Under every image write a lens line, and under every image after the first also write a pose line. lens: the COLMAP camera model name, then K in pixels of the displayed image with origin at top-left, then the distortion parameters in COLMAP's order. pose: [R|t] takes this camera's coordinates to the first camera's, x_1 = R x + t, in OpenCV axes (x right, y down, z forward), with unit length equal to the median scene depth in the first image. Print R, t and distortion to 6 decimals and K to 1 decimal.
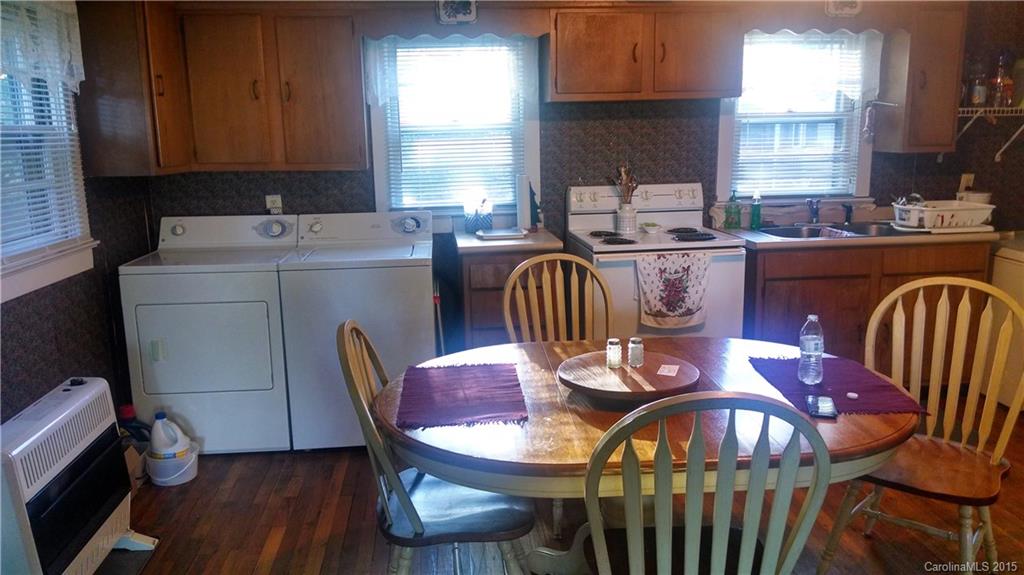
lens RADIAL K [[797.1, 0, 512.0], [0, 797.1, 287.5], [0, 0, 1]] dist [0.055331, -0.003435]
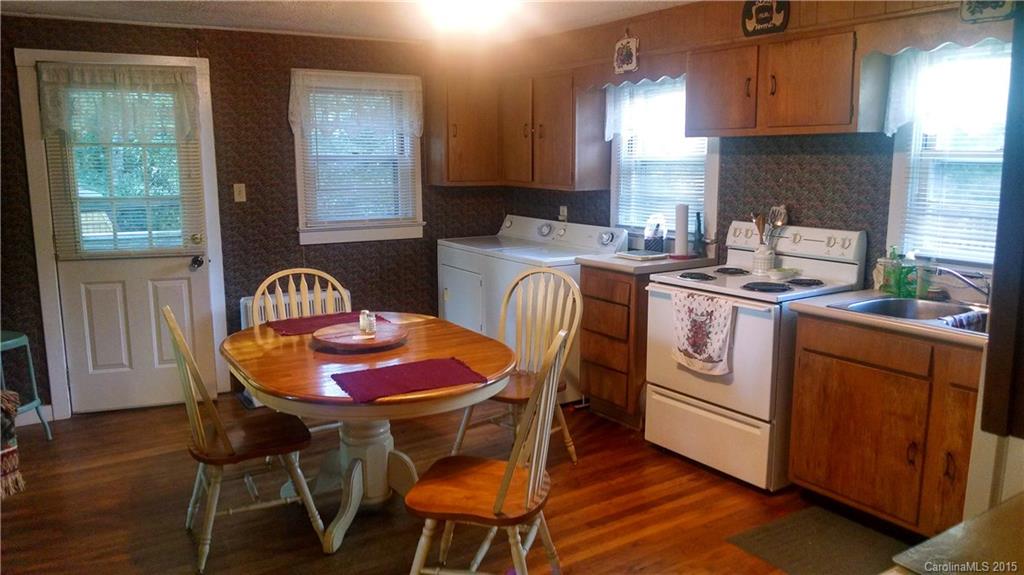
lens RADIAL K [[797.1, 0, 512.0], [0, 797.1, 287.5], [0, 0, 1]] dist [0.055331, -0.003435]
pose [[0.459906, 0.167859, -0.871957, 0.895911], [-0.179392, 0.979286, 0.093902, -0.096468], [0.869658, 0.113236, 0.480493, 0.313726]]
